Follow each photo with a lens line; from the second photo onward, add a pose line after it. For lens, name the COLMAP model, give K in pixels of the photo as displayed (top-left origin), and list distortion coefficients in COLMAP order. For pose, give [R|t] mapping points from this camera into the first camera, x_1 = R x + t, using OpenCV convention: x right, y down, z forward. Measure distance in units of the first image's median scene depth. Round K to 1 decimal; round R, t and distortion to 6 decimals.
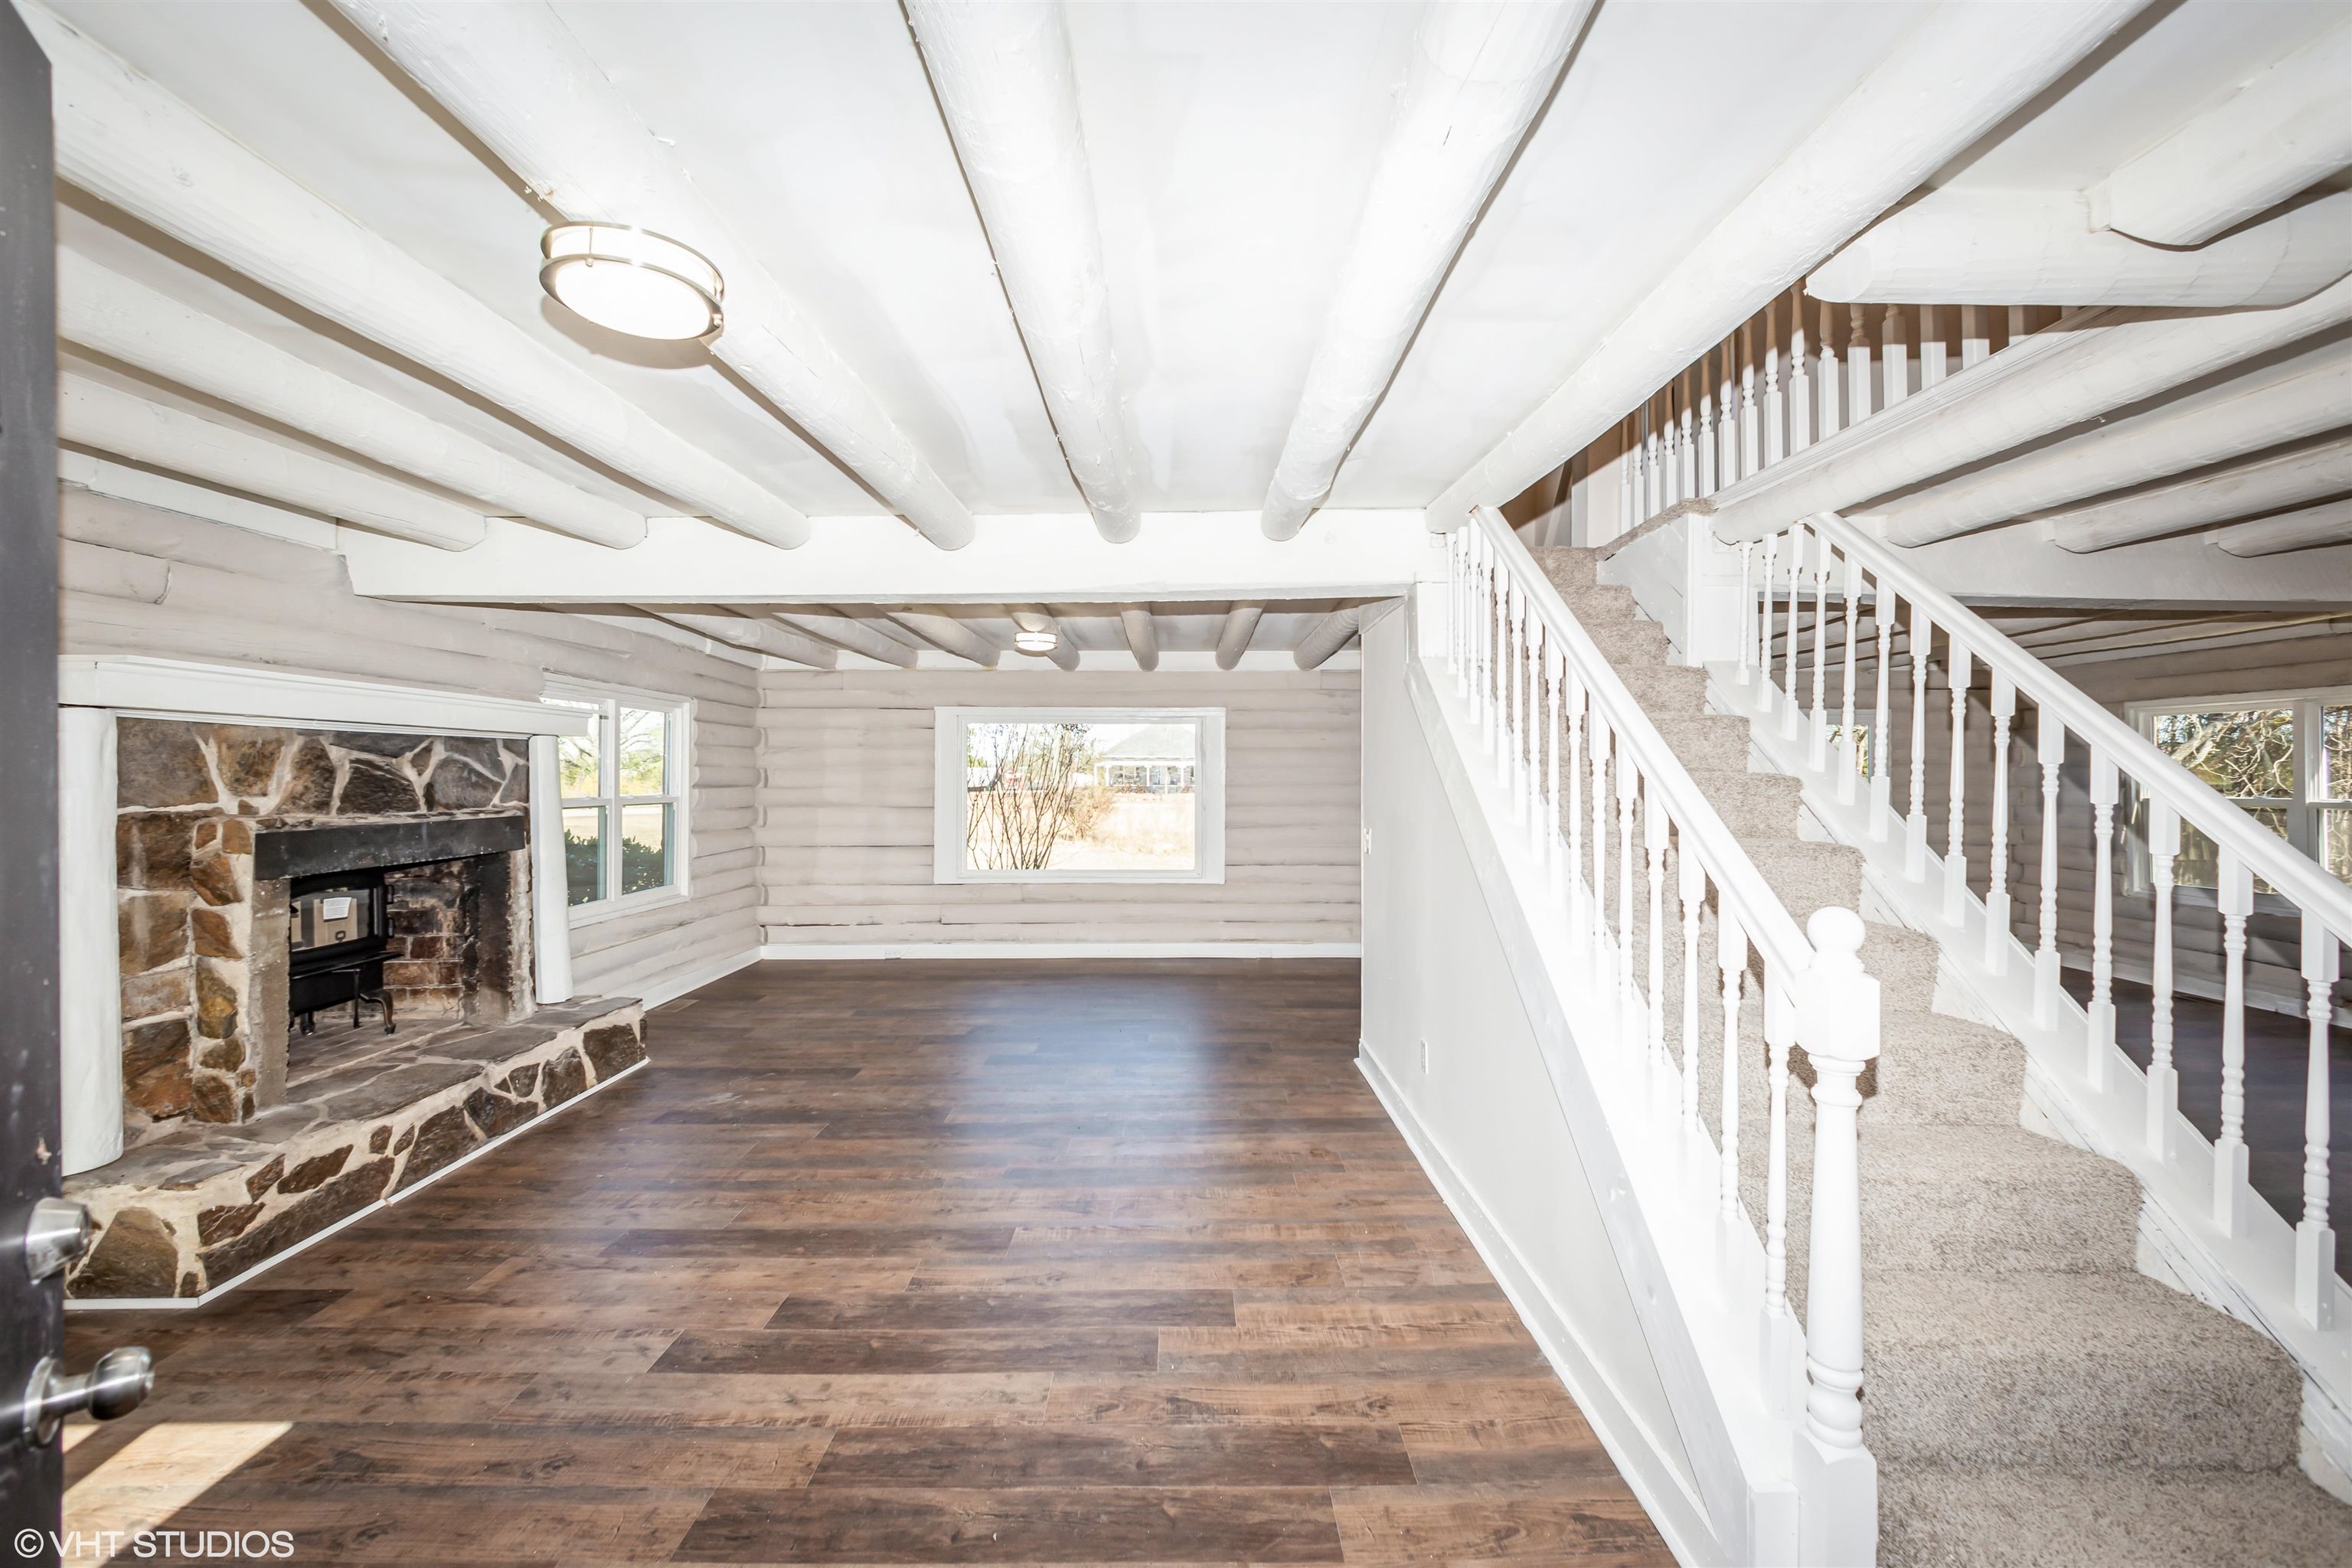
lens RADIAL K [[960.4, 0, 1175.8], [0, 960.4, 777.8], [0, 0, 1]] dist [-0.000535, -0.000029]
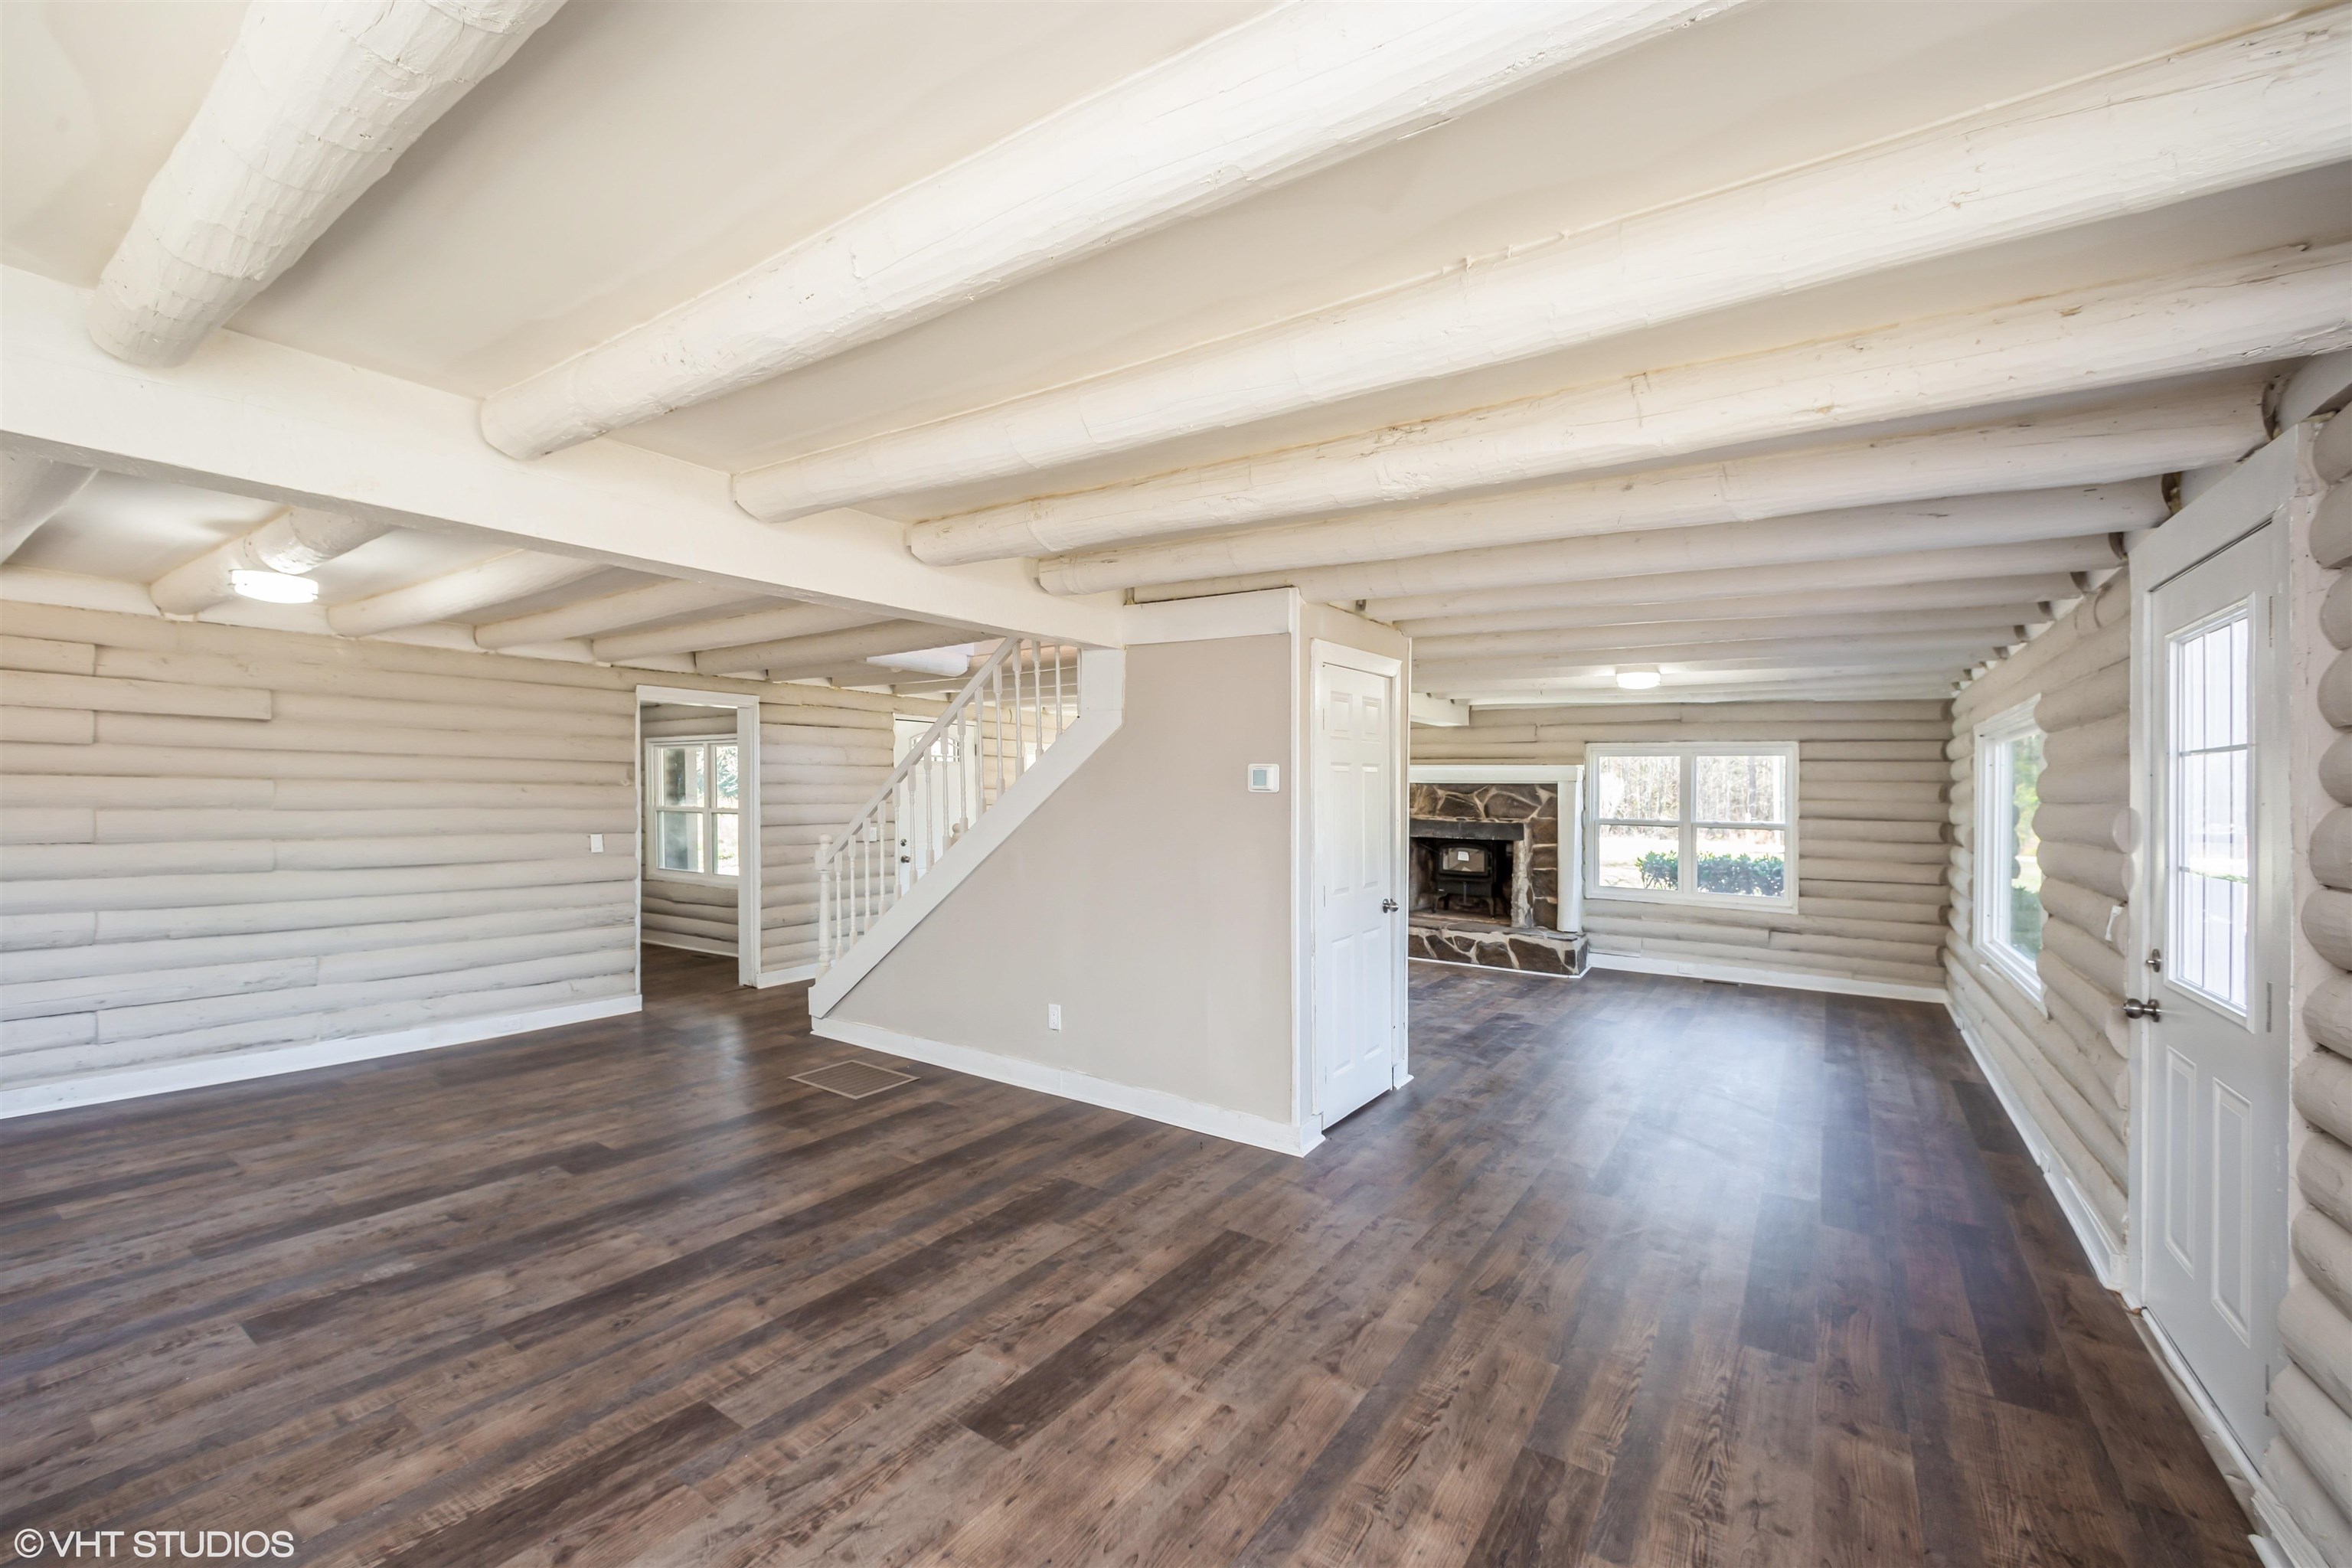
lens RADIAL K [[960.4, 0, 1173.1], [0, 960.4, 779.5], [0, 0, 1]] dist [-0.000535, -0.000029]
pose [[-0.561552, 0.010320, -0.827377, 1.445518], [-0.000391, 0.999919, 0.012738, -0.080965], [0.827441, 0.007477, -0.561502, 1.632080]]
